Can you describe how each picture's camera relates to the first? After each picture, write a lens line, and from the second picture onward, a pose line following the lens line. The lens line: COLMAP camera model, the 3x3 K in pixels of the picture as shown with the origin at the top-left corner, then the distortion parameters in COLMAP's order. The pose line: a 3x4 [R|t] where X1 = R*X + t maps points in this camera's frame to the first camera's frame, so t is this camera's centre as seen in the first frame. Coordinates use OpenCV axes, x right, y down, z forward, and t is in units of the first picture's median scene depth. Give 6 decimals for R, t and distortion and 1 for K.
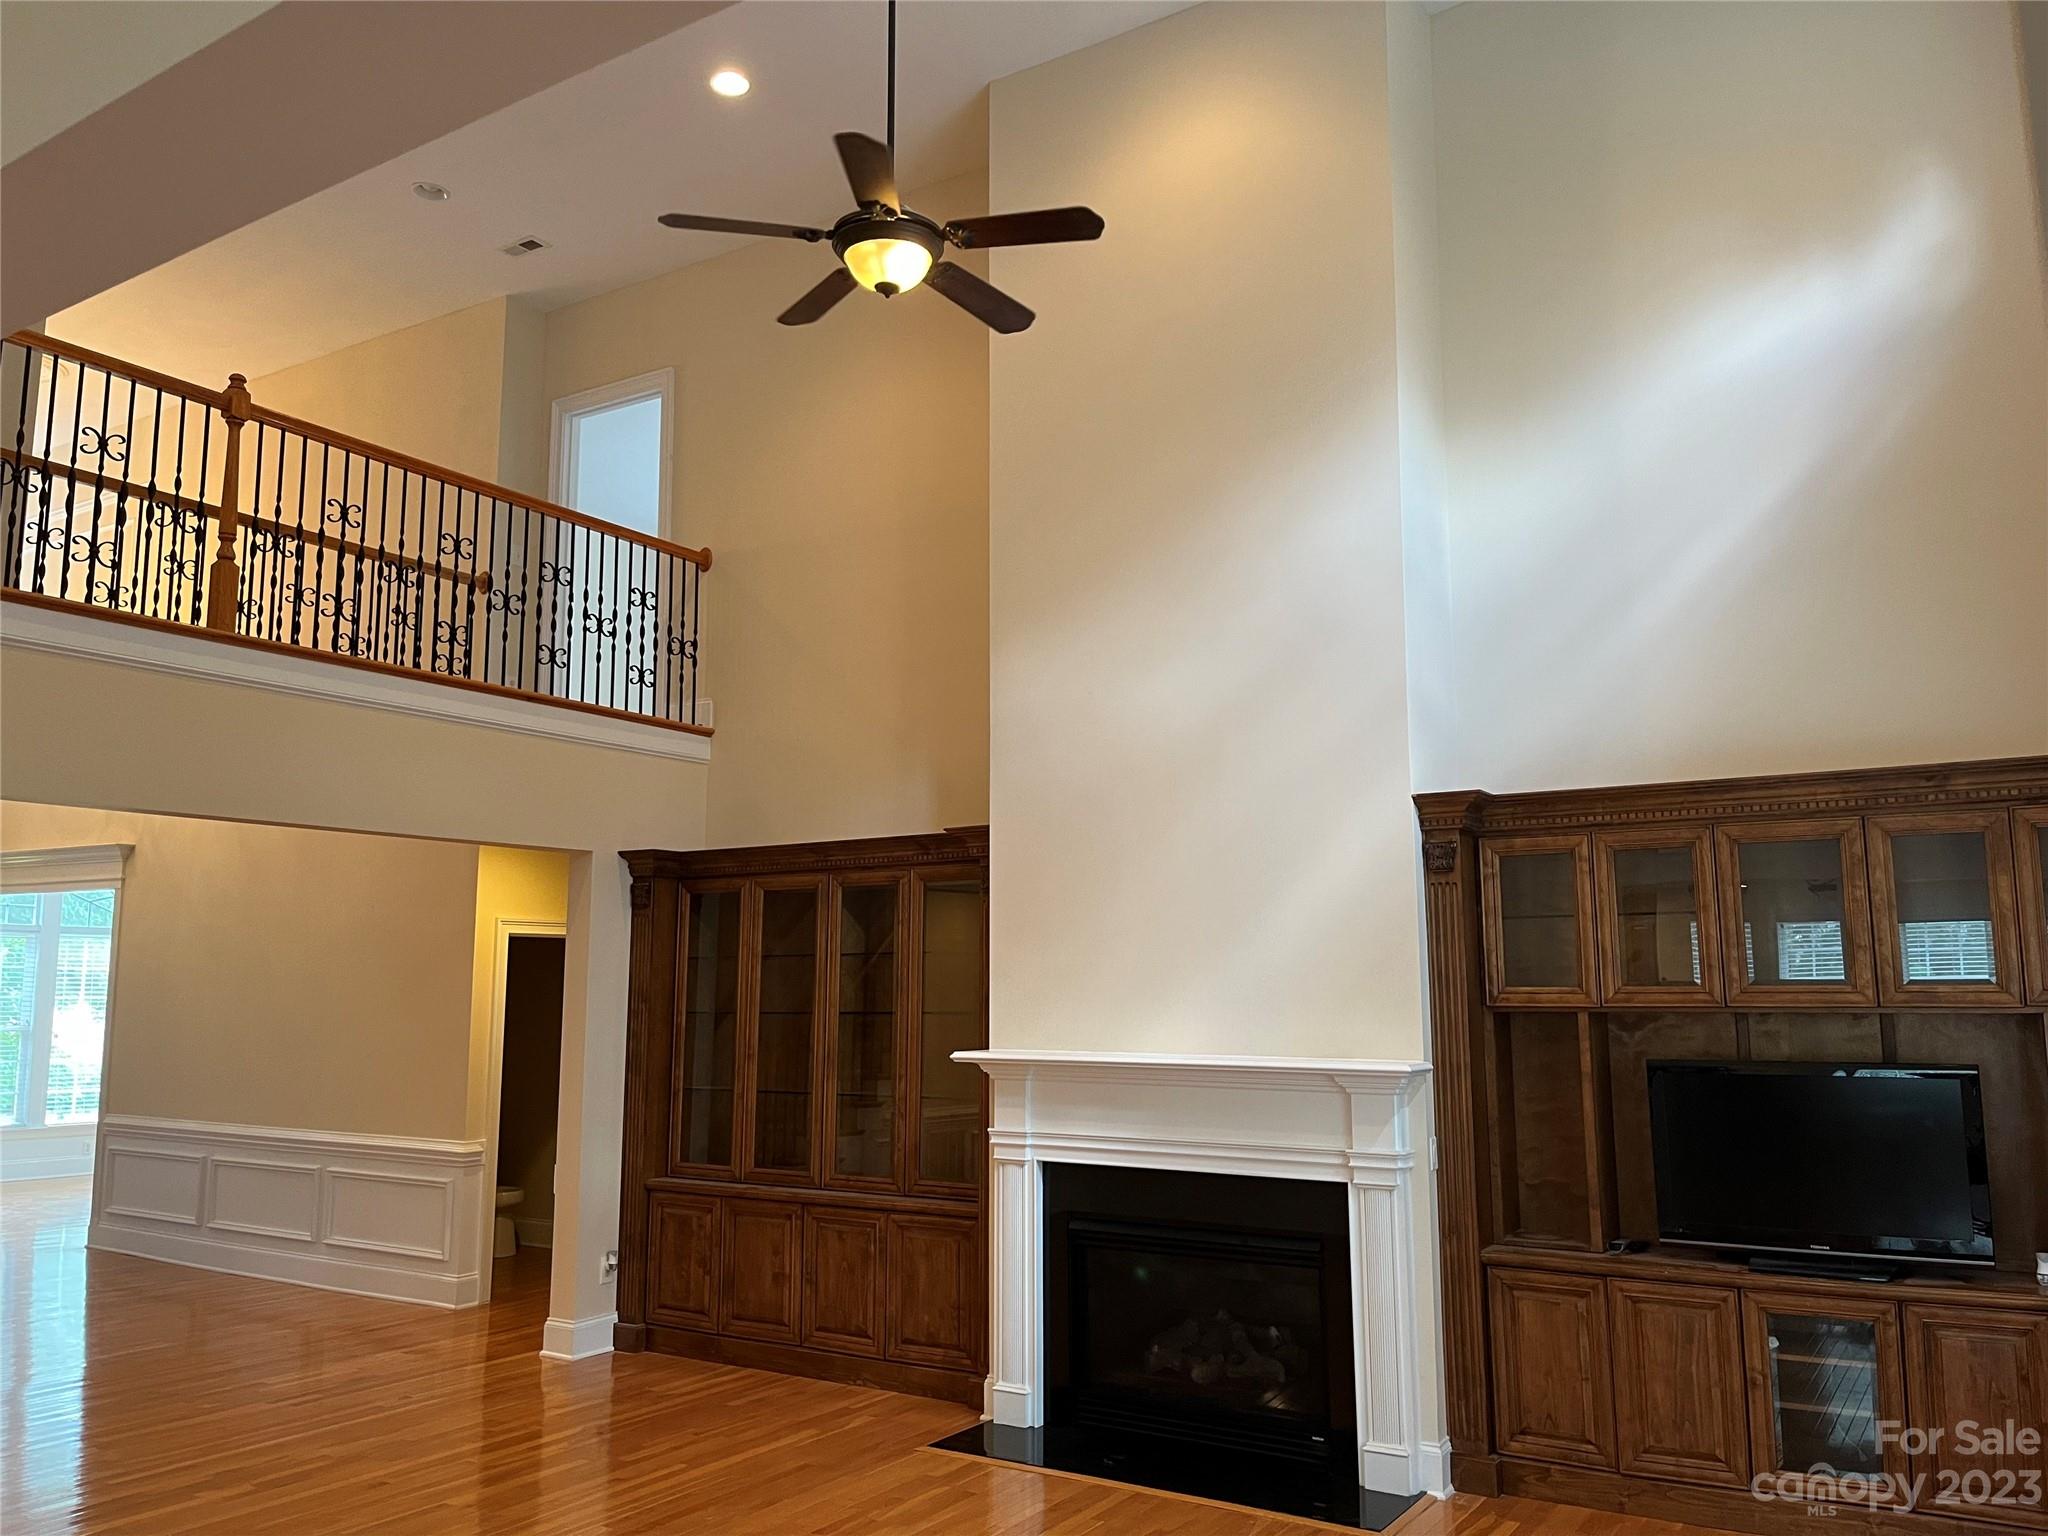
lens RADIAL K [[1515.4, 0, 1024.0], [0, 1515.4, 768.0], [0, 0, 1]] dist [0.038424, -0.070191]
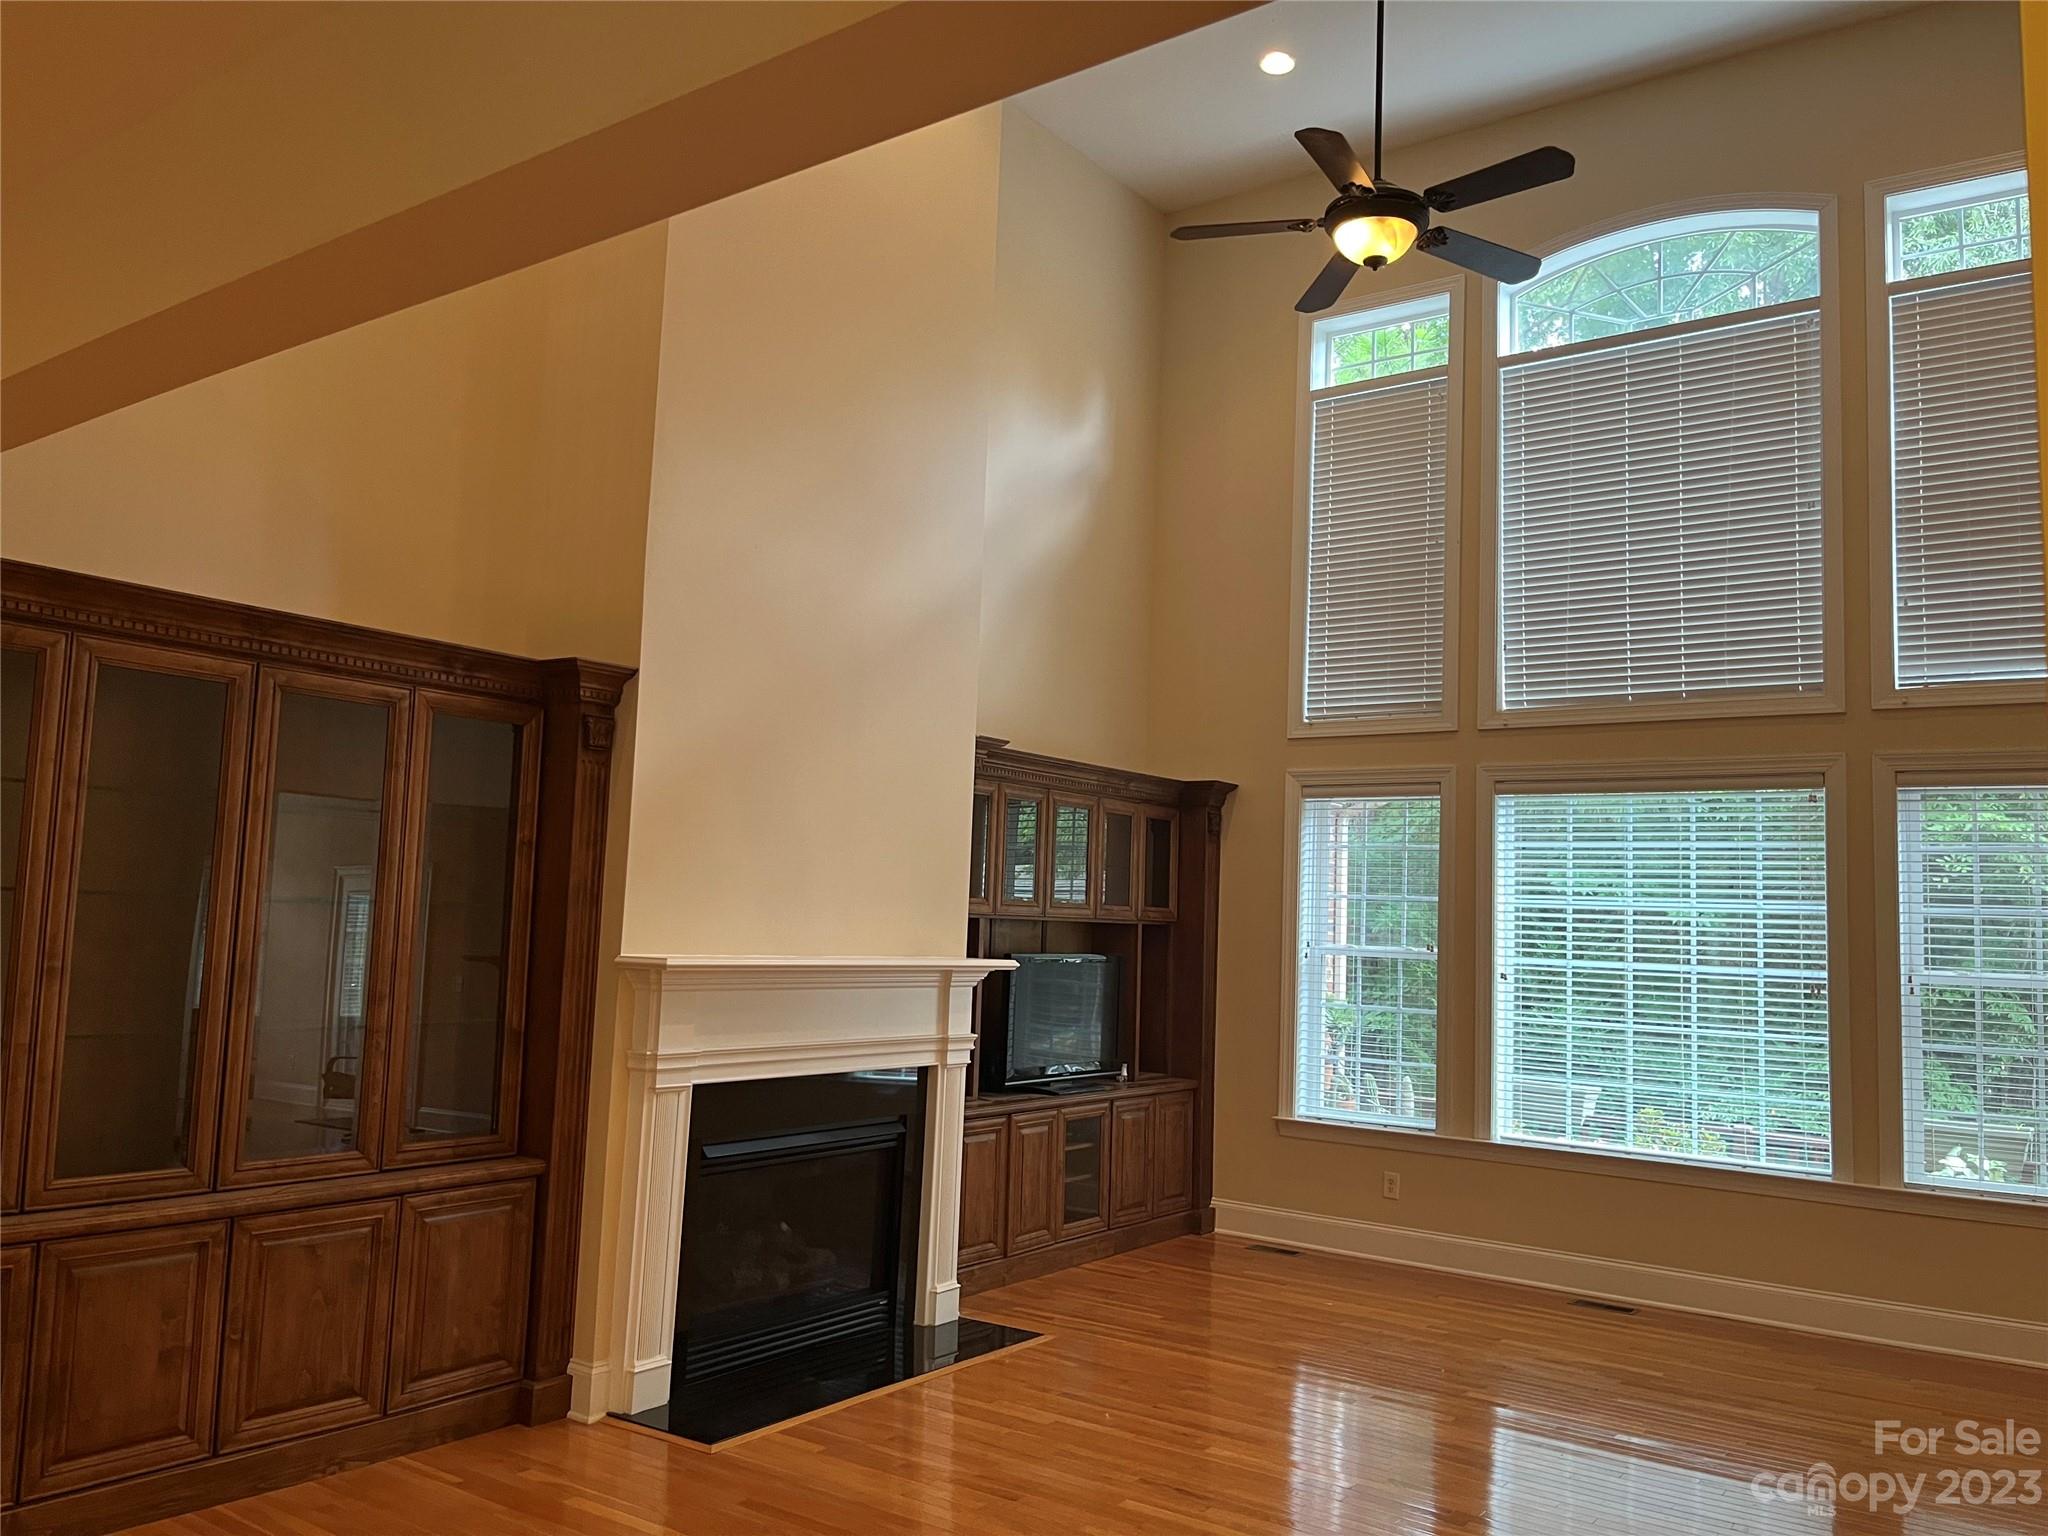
lens RADIAL K [[1515.4, 0, 1024.0], [0, 1515.4, 768.0], [0, 0, 1]] dist [0.038424, -0.070191]
pose [[0.075982, 0.110194, 0.991002, -0.685498], [-0.177493, 0.979496, -0.095306, 0.112283], [-0.981184, -0.168654, 0.093983, 0.640829]]
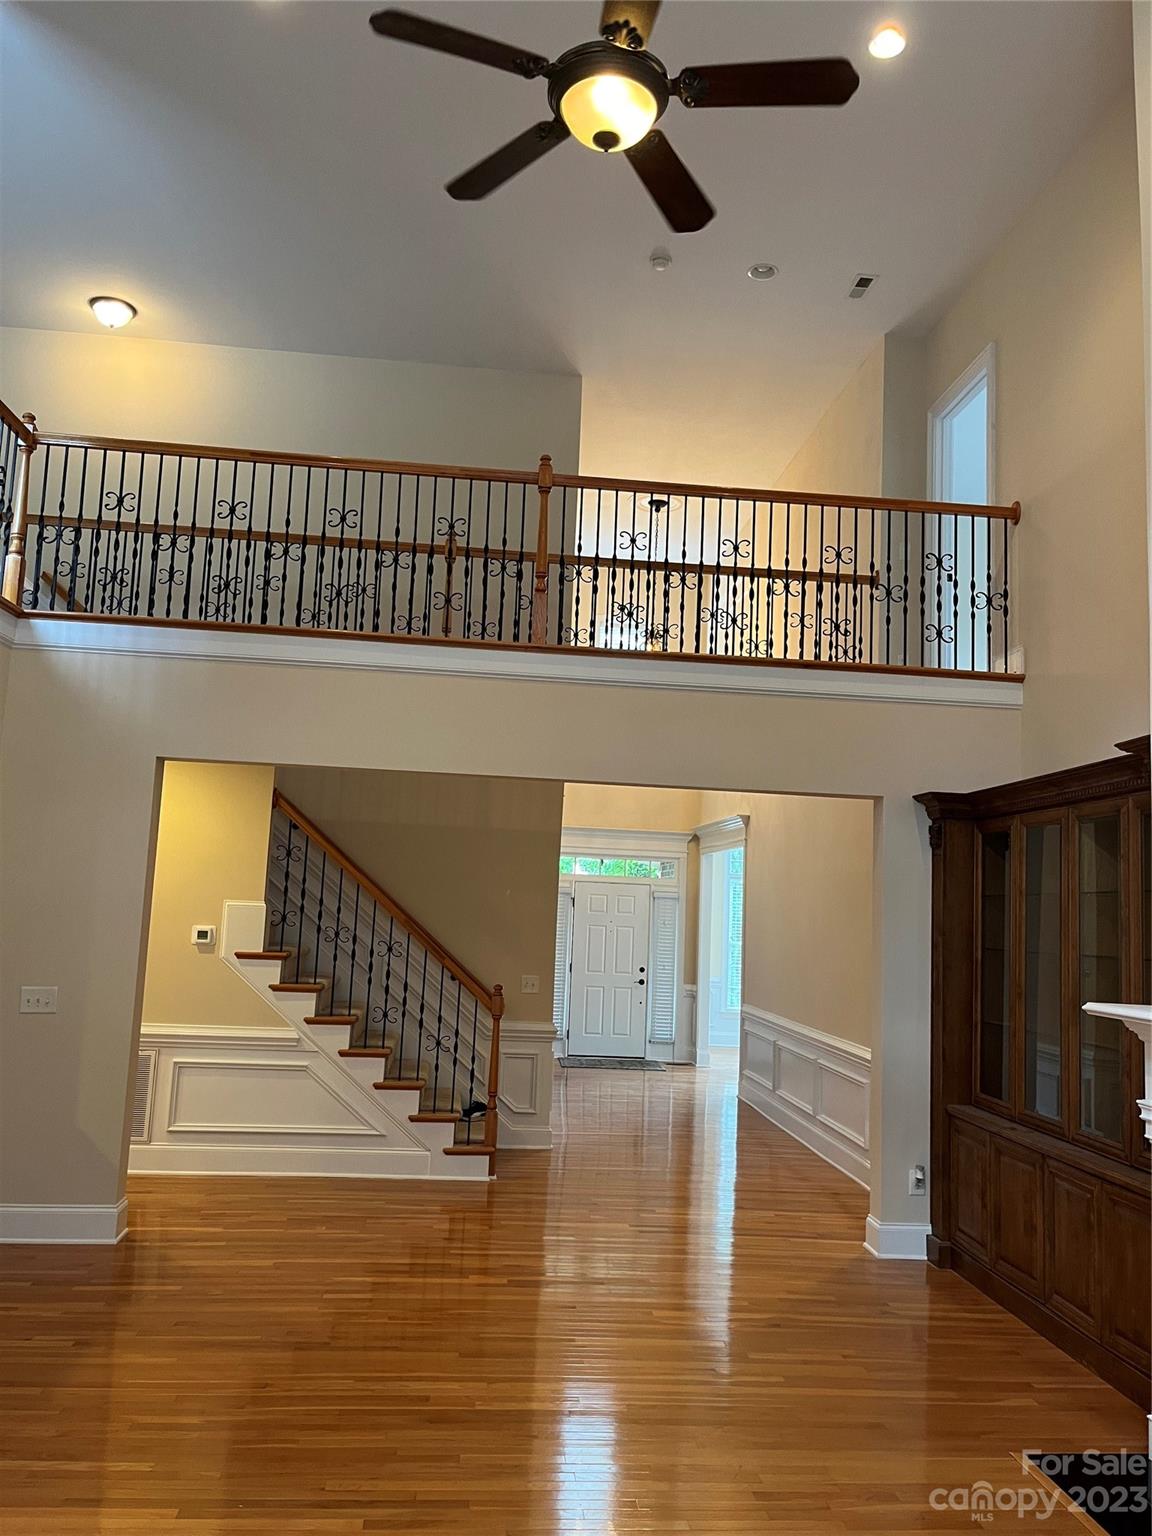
lens RADIAL K [[1136.6, 0, 576.0], [0, 1136.6, 768.0], [0, 0, 1]] dist [0.038424, -0.070191]
pose [[0.604661, -0.072508, -0.793176, 0.245181], [0.064749, 0.997026, -0.041783, 0.056216], [0.793847, -0.026093, 0.607558, 0.329906]]
